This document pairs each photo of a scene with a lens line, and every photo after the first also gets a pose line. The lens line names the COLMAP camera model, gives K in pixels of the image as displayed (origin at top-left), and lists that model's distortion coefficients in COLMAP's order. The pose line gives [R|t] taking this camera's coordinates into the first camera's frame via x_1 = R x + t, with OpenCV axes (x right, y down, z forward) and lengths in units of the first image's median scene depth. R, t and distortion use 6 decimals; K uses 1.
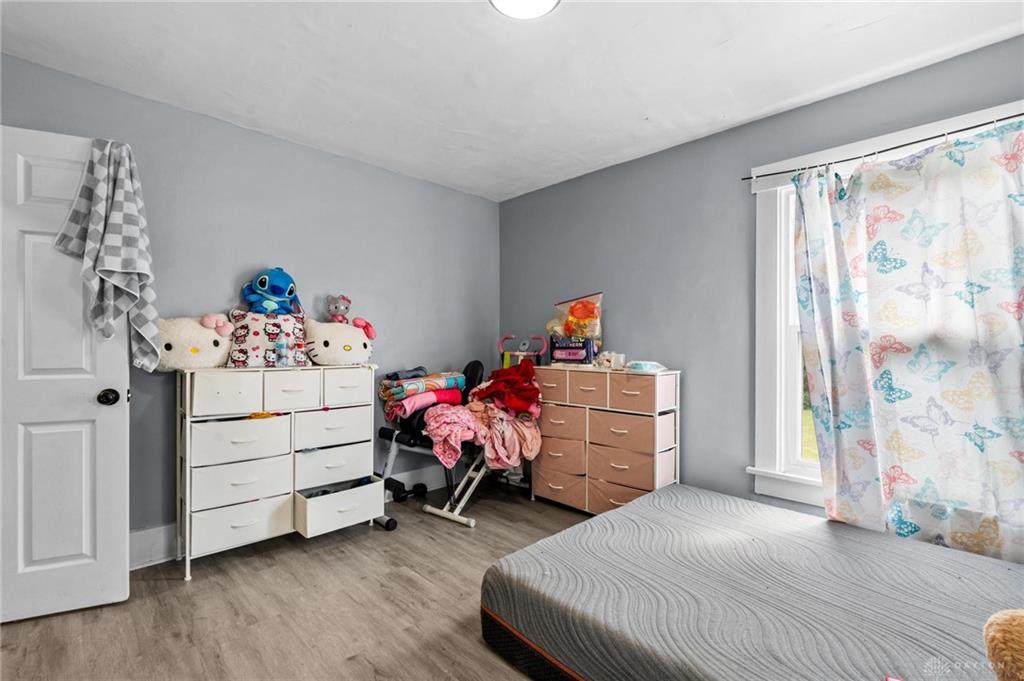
lens RADIAL K [[463.8, 0, 506.8], [0, 463.8, 340.9], [0, 0, 1]] dist [-0.004285, 0.000599]
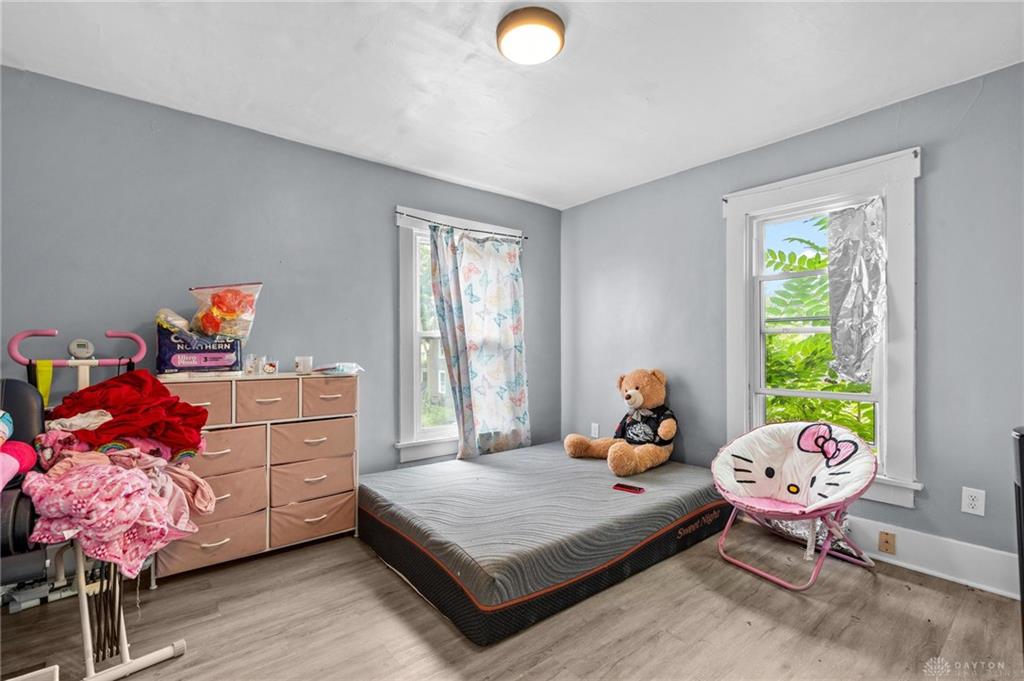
lens RADIAL K [[463.8, 0, 508.4], [0, 463.8, 346.0], [0, 0, 1]] dist [-0.004285, 0.000599]
pose [[0.086595, -0.002293, 0.996241, -0.680646], [-0.006559, 0.999974, 0.002871, 0.002963], [-0.996222, -0.006783, 0.086578, 0.577434]]
